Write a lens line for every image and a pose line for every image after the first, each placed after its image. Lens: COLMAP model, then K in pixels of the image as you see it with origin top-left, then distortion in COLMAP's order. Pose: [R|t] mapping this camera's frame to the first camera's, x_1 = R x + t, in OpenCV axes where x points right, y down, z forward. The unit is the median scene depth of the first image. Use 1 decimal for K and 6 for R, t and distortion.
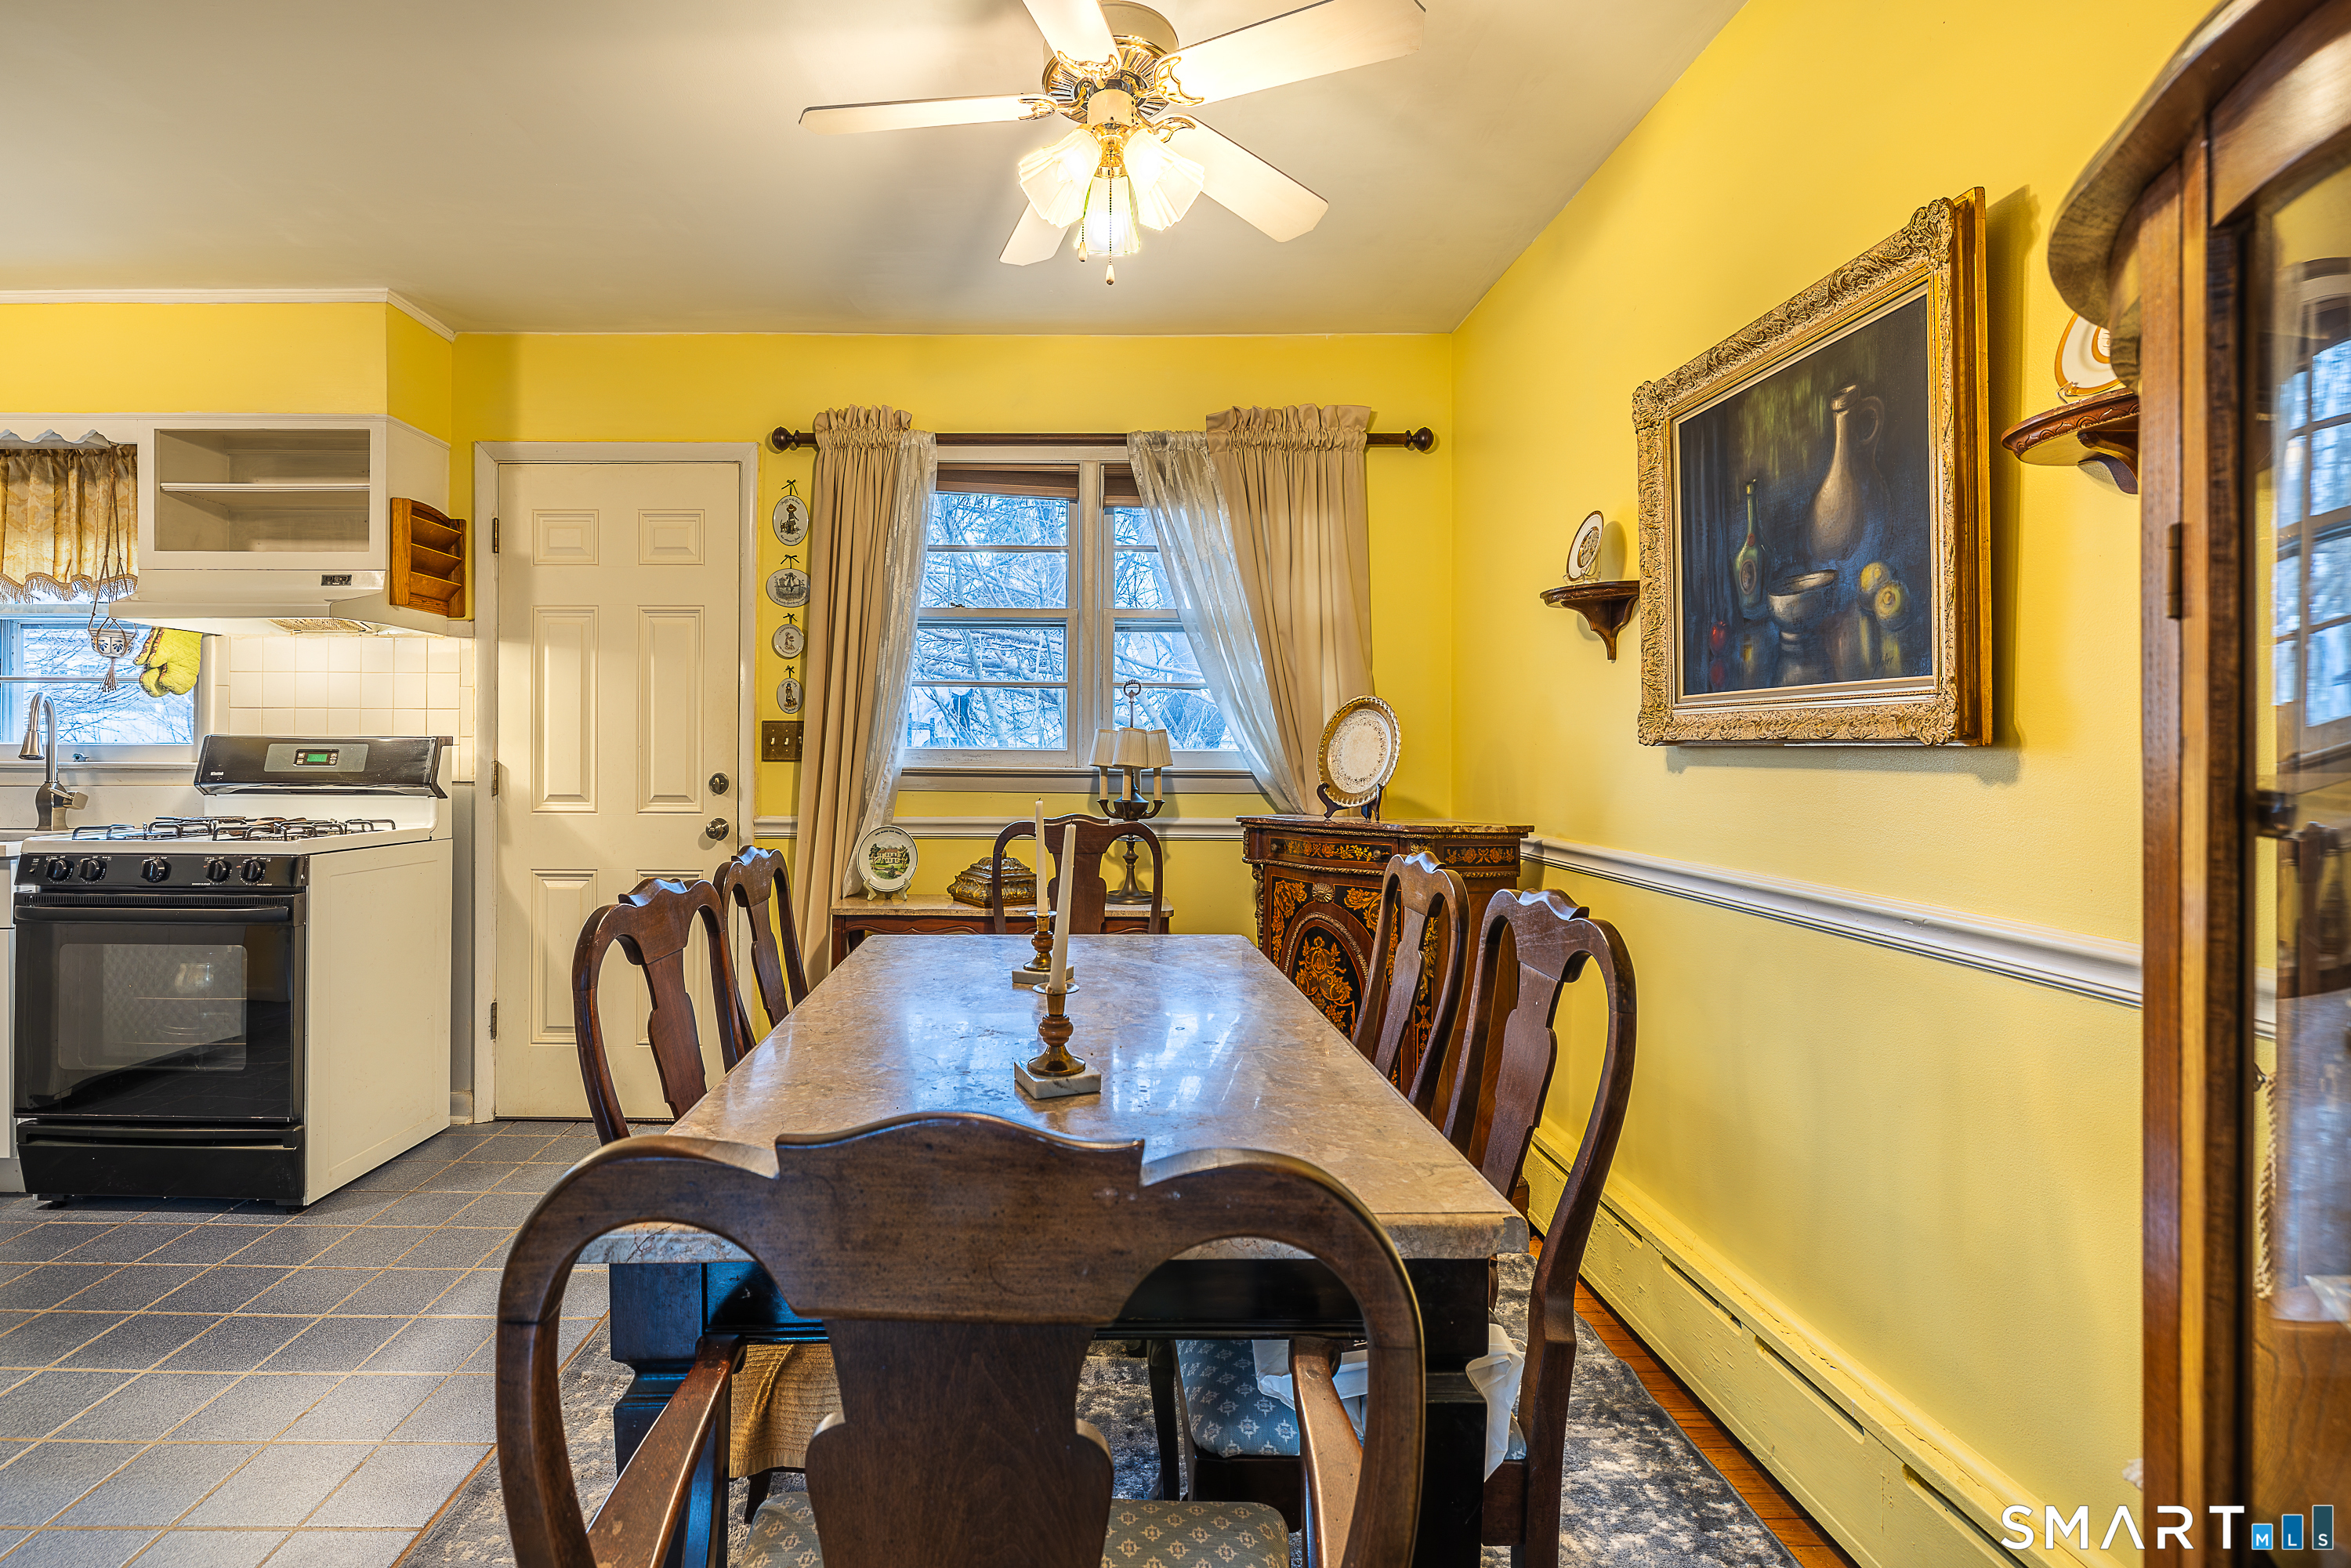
lens RADIAL K [[1040.0, 0, 1104.0], [0, 1040.0, 757.7], [0, 0, 1]] dist [-0.009897, -0.001754]
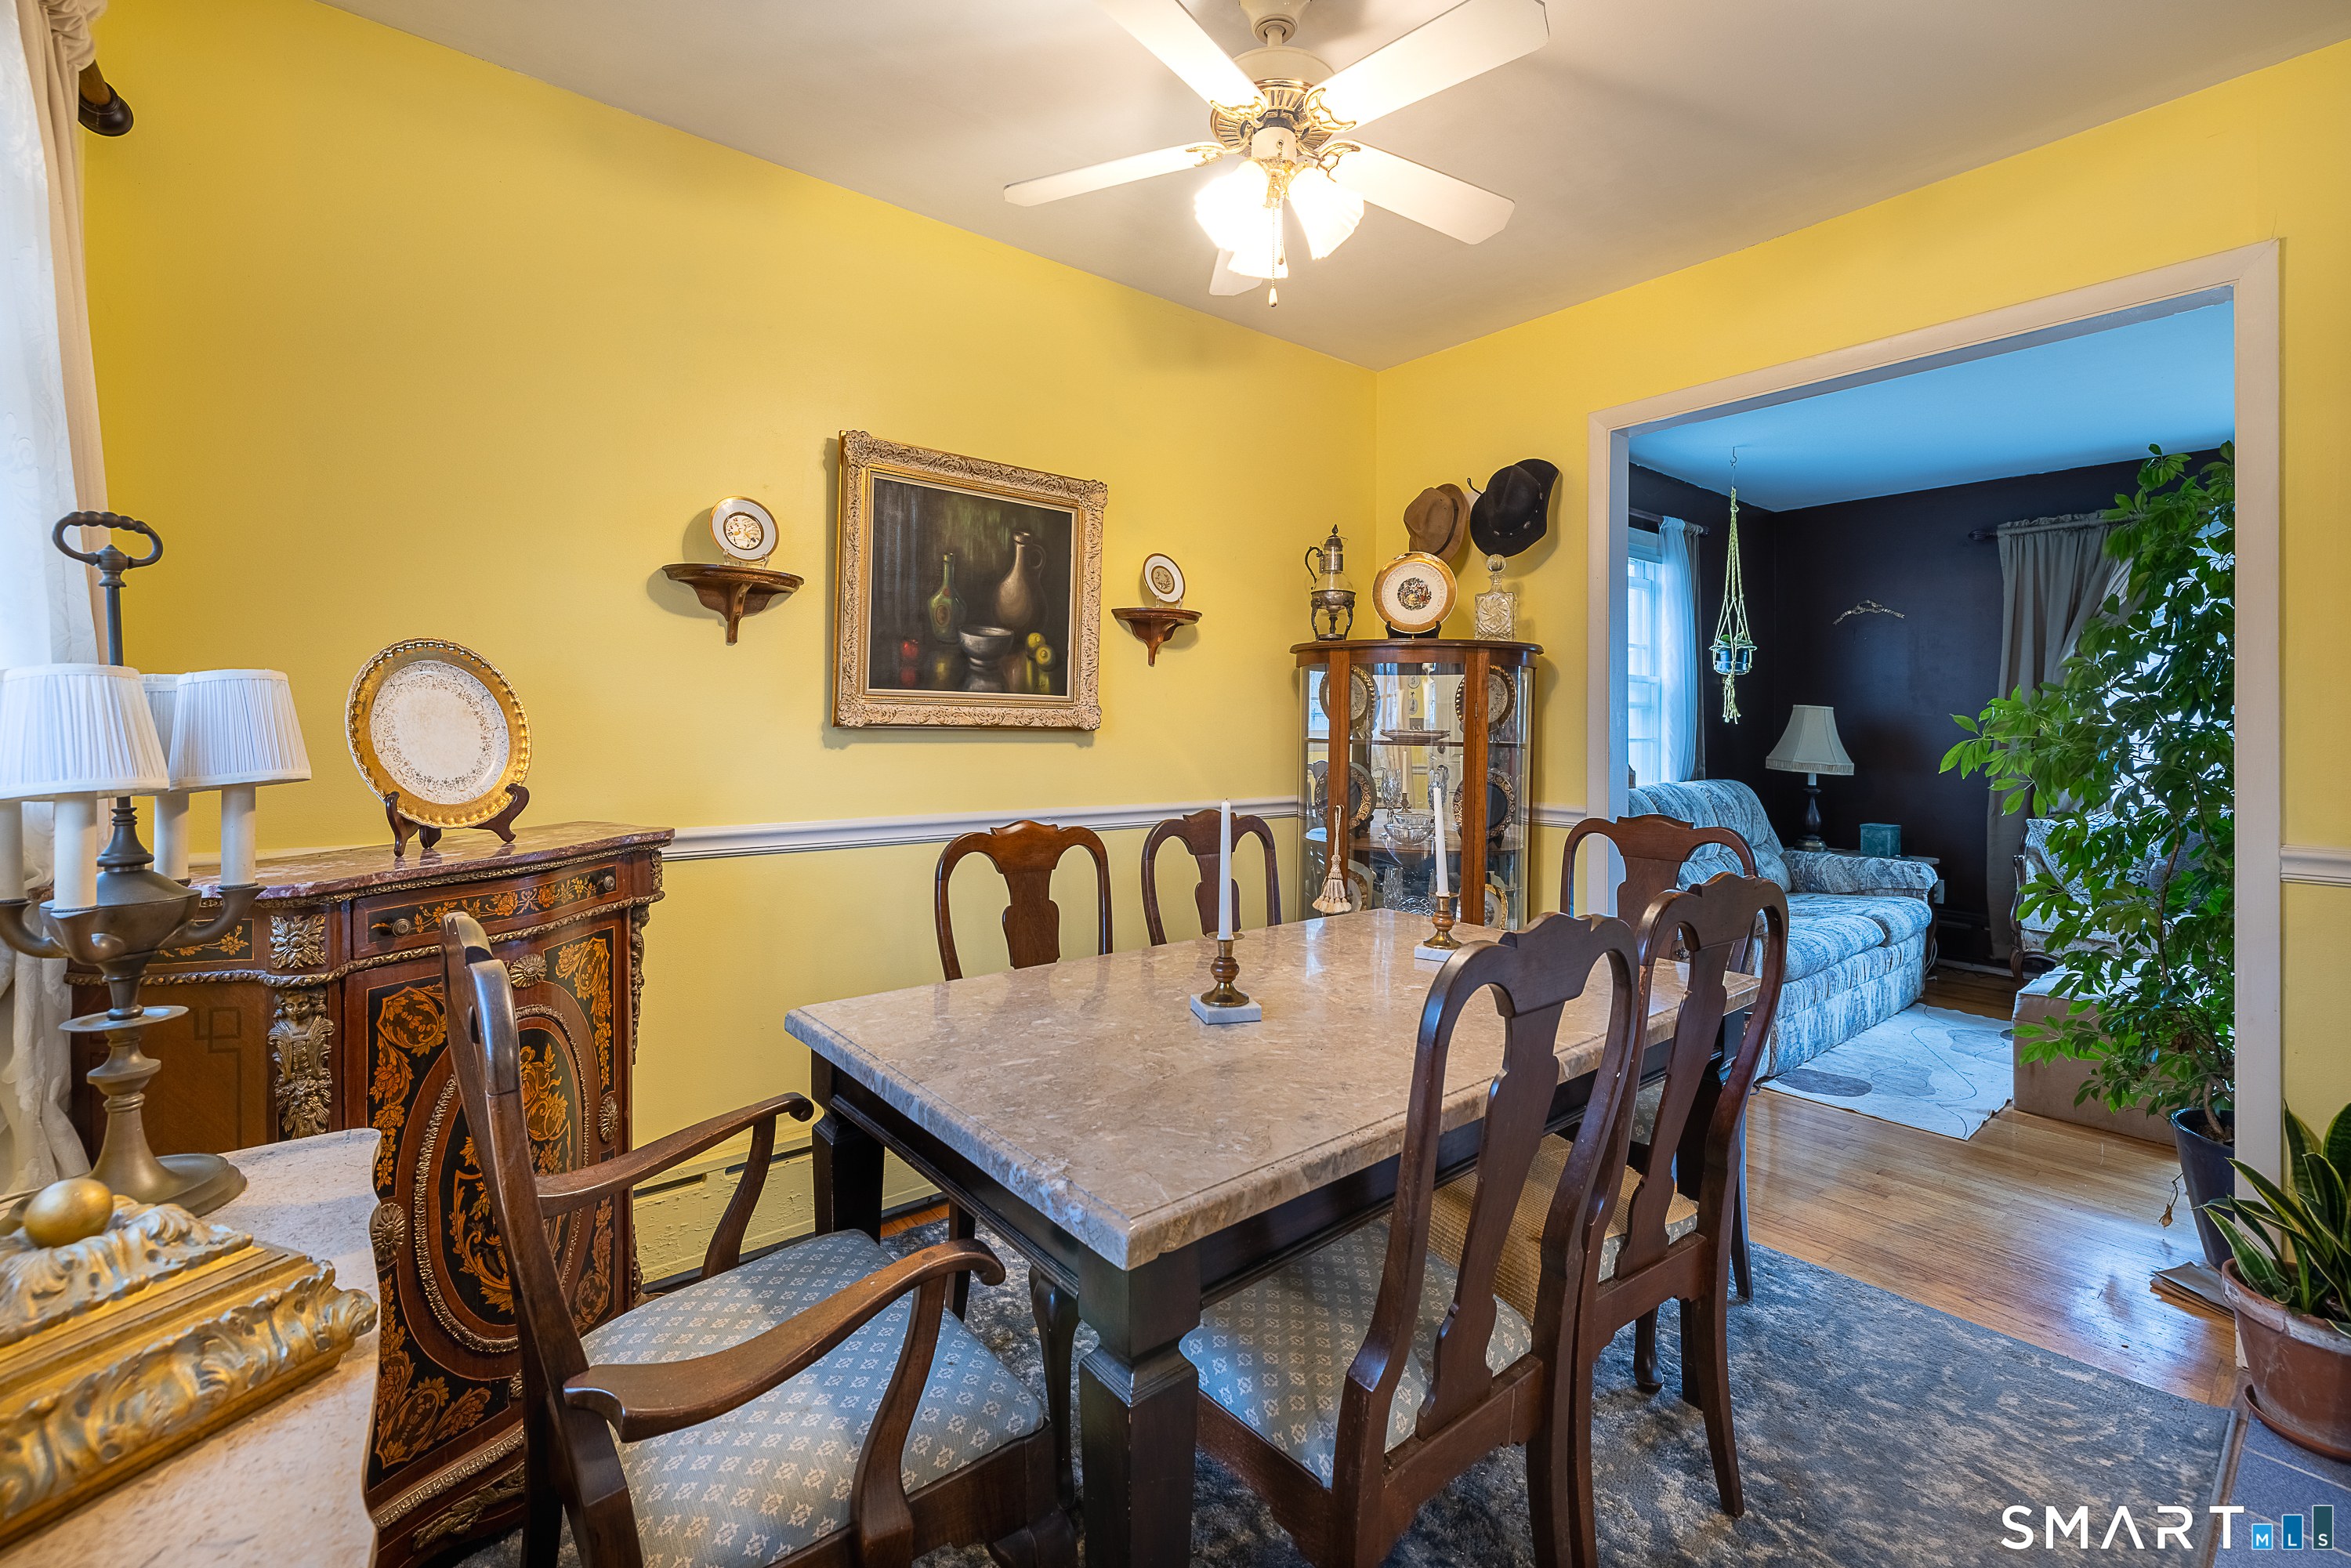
lens RADIAL K [[991.4, 0, 1210.9], [0, 991.4, 694.7], [0, 0, 1]] dist [-0.004884, 0.000889]
pose [[-0.622753, 0.016703, 0.782240, -0.424172], [-0.006991, 0.999613, -0.026910, -0.013998], [-0.782387, -0.022227, -0.622396, 0.911736]]
